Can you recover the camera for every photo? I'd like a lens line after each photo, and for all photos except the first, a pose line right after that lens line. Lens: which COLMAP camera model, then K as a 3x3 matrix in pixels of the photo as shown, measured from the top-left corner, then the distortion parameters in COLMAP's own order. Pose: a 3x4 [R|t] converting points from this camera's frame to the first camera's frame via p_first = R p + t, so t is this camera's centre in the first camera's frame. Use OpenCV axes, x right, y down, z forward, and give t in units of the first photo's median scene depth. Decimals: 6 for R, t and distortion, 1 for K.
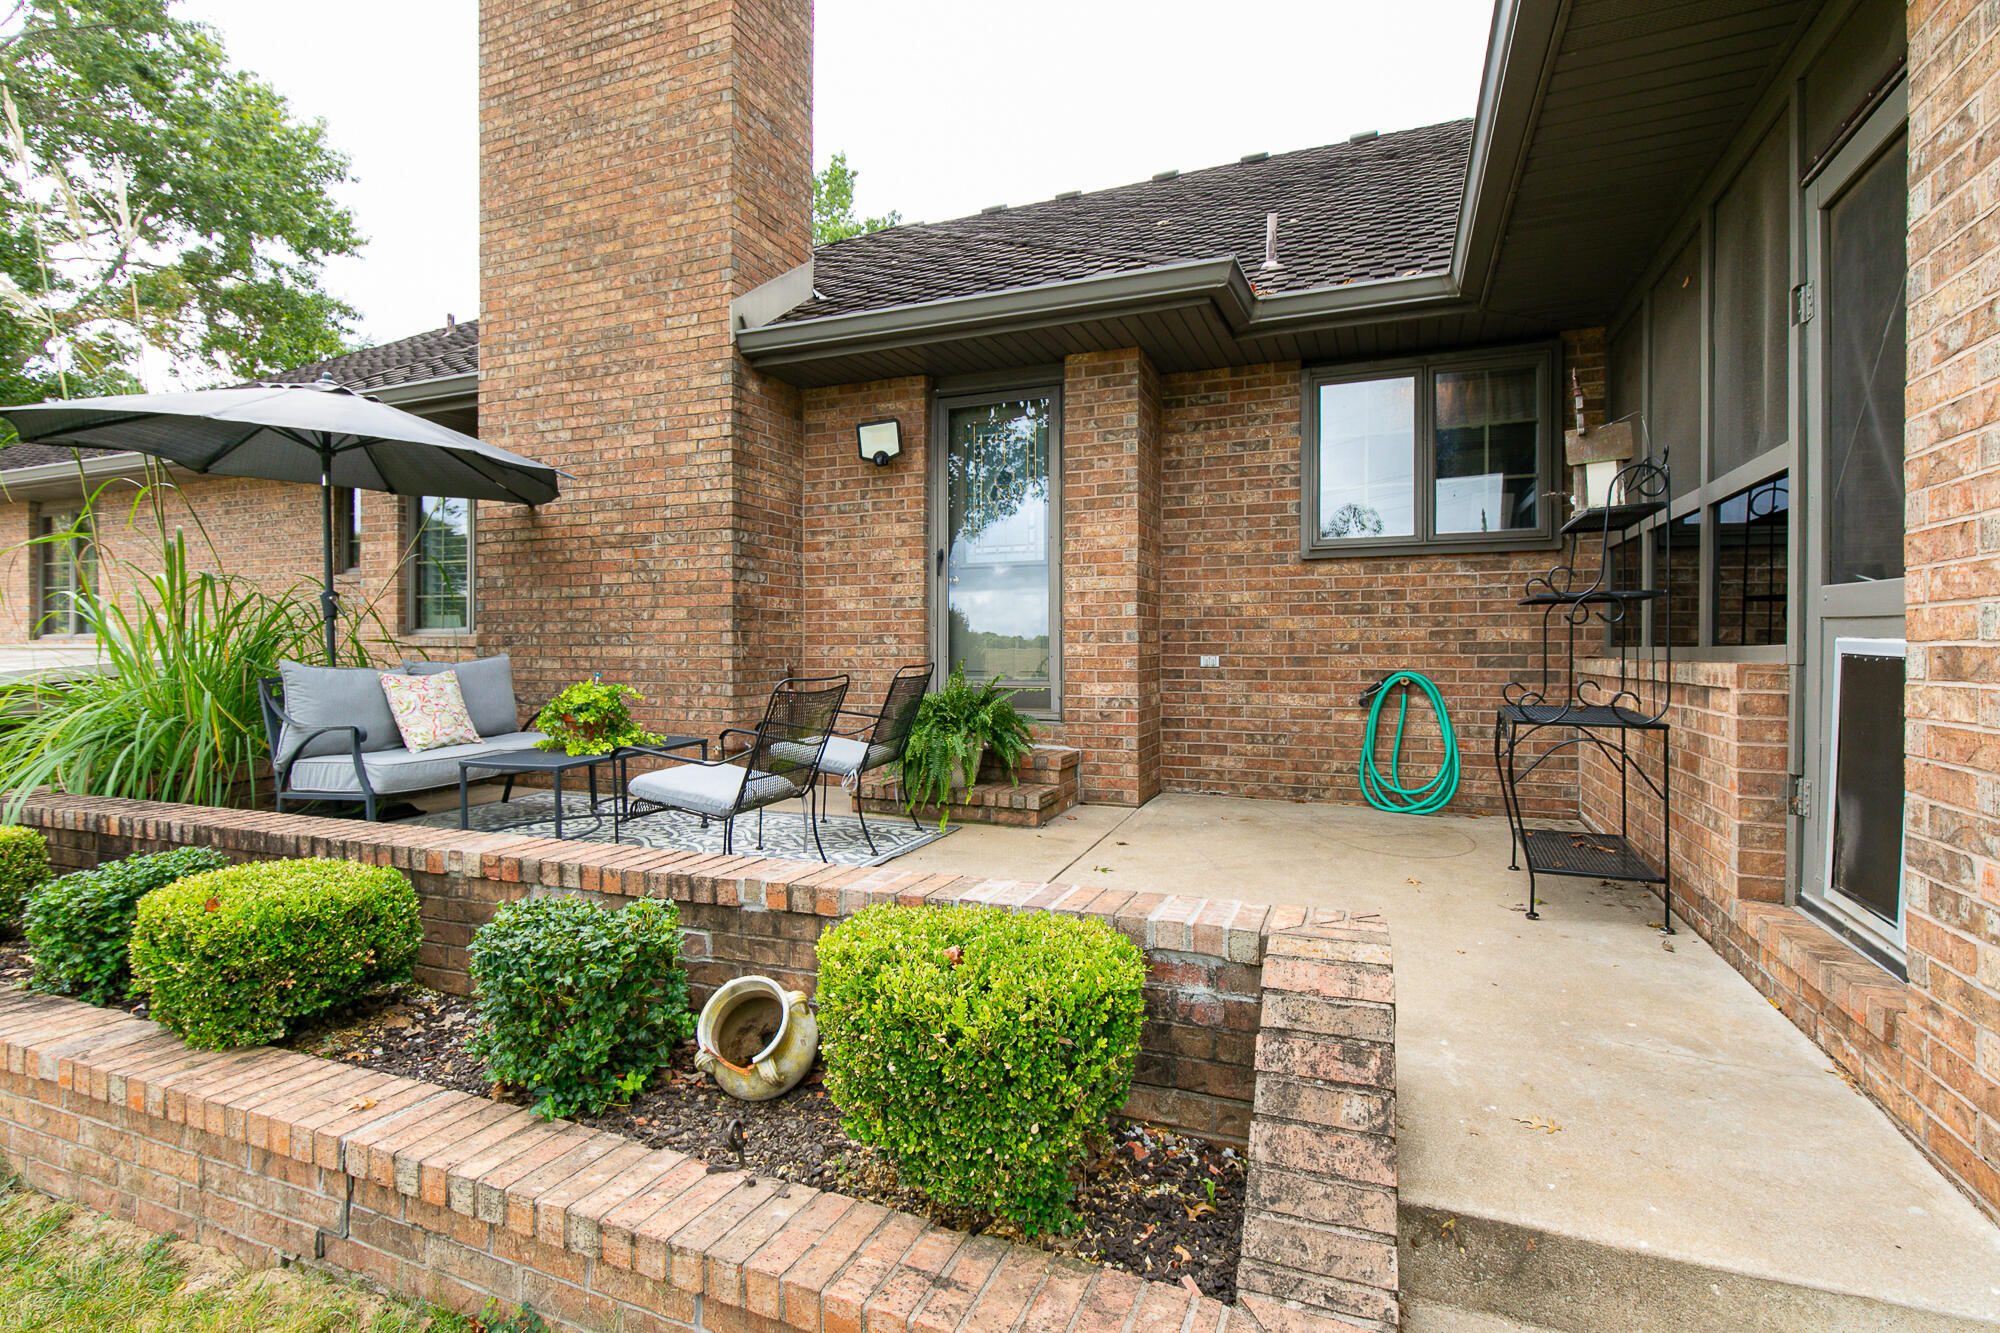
lens RADIAL K [[918.3, 0, 1011.1], [0, 918.3, 652.0], [0, 0, 1]] dist [0.001170, -0.000558]
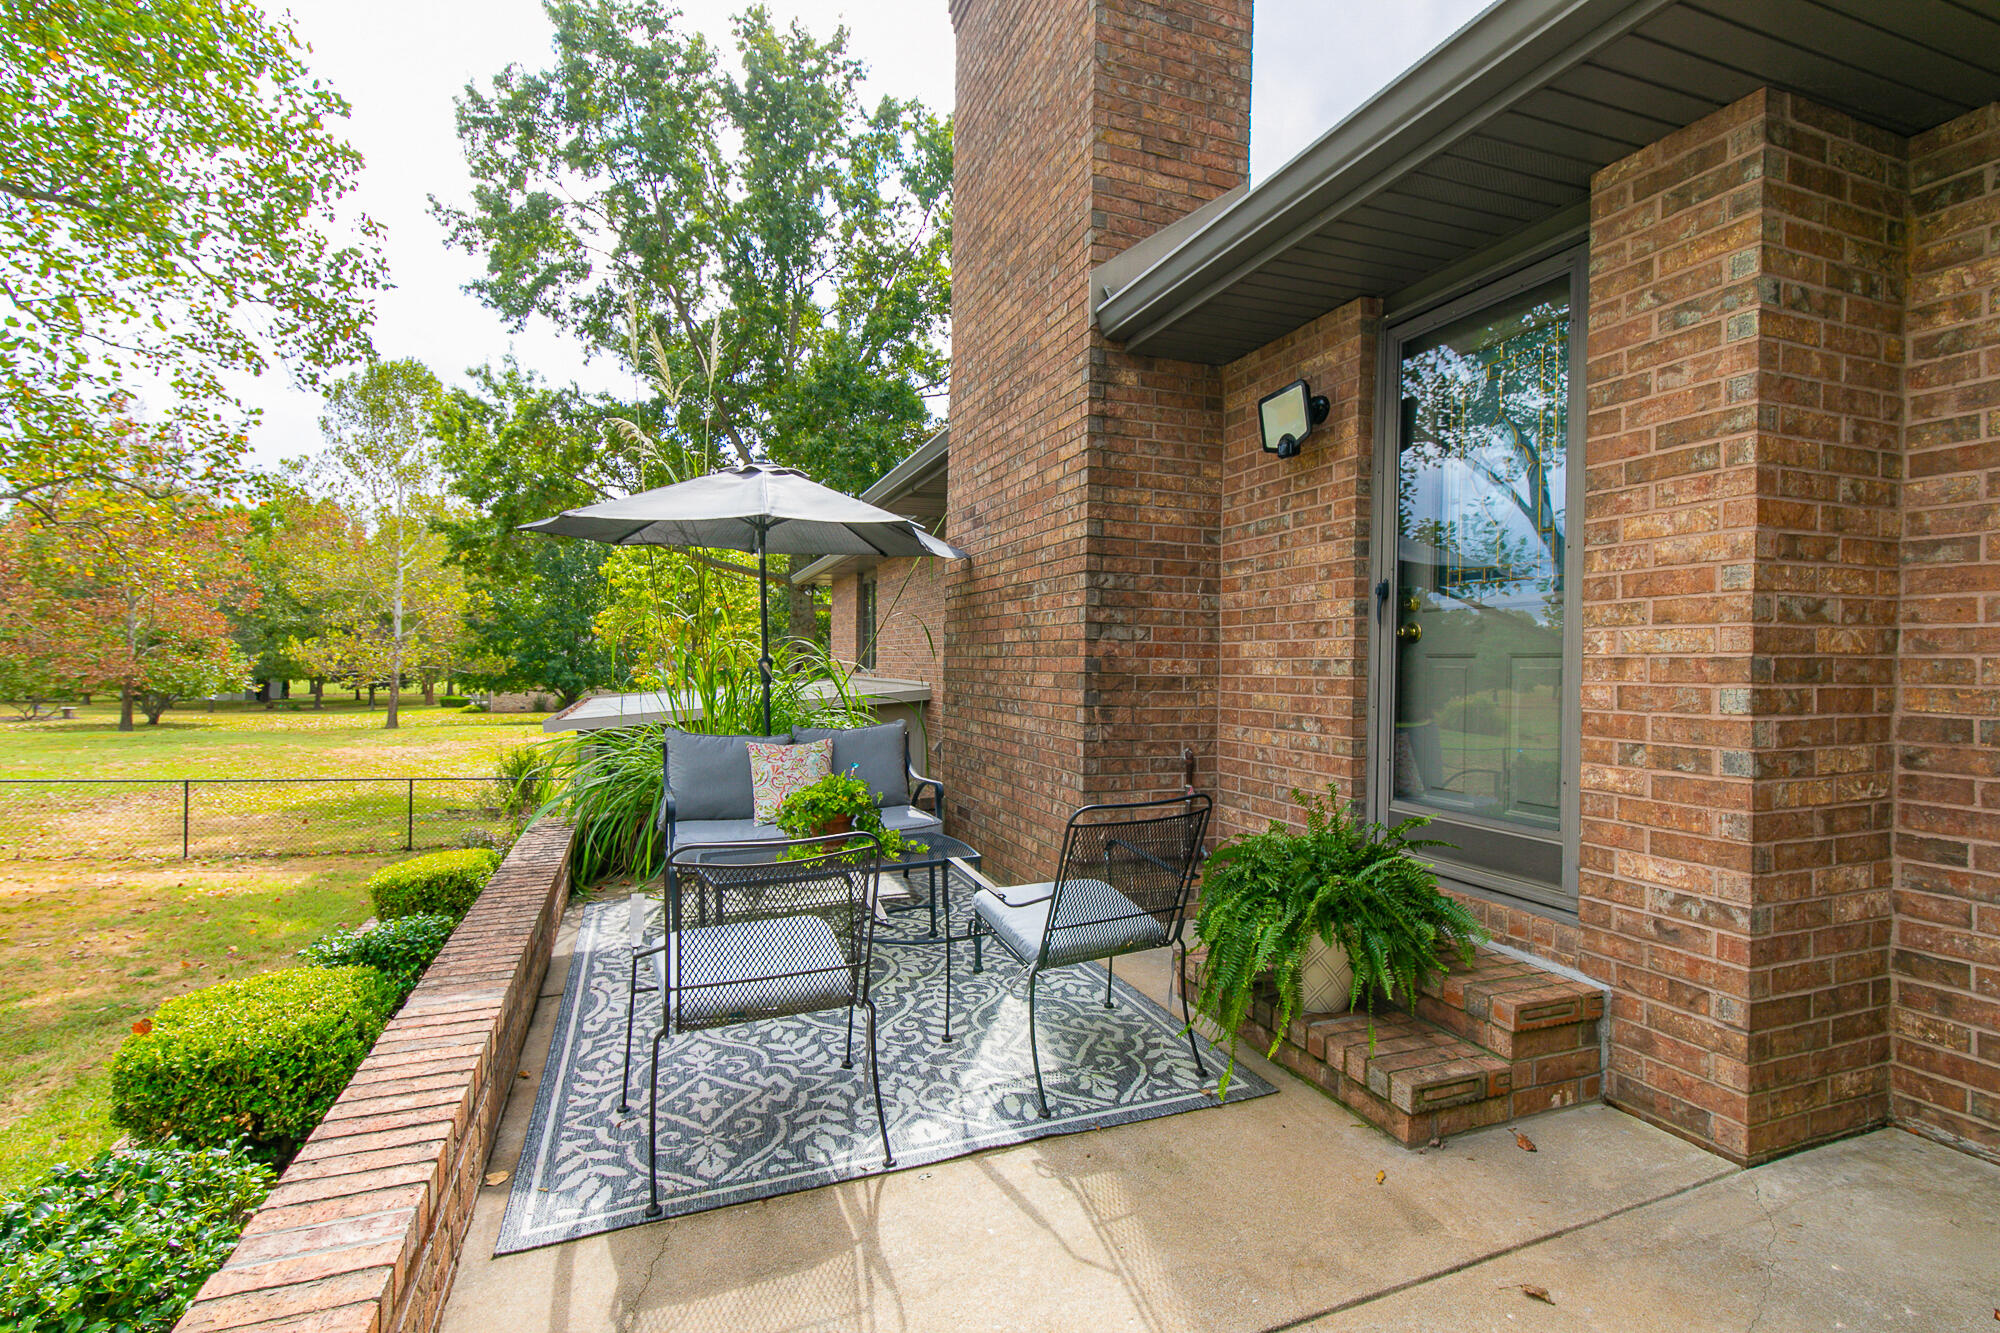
lens RADIAL K [[916.5, 0, 1000.0], [0, 916.5, 666.5], [0, 0, 1]] dist [0.003064, -0.000972]
pose [[0.678233, 0.011978, -0.734749, 0.203680], [-0.015522, 0.999878, 0.001972, -0.055587], [0.734683, 0.010067, 0.678336, 0.430128]]
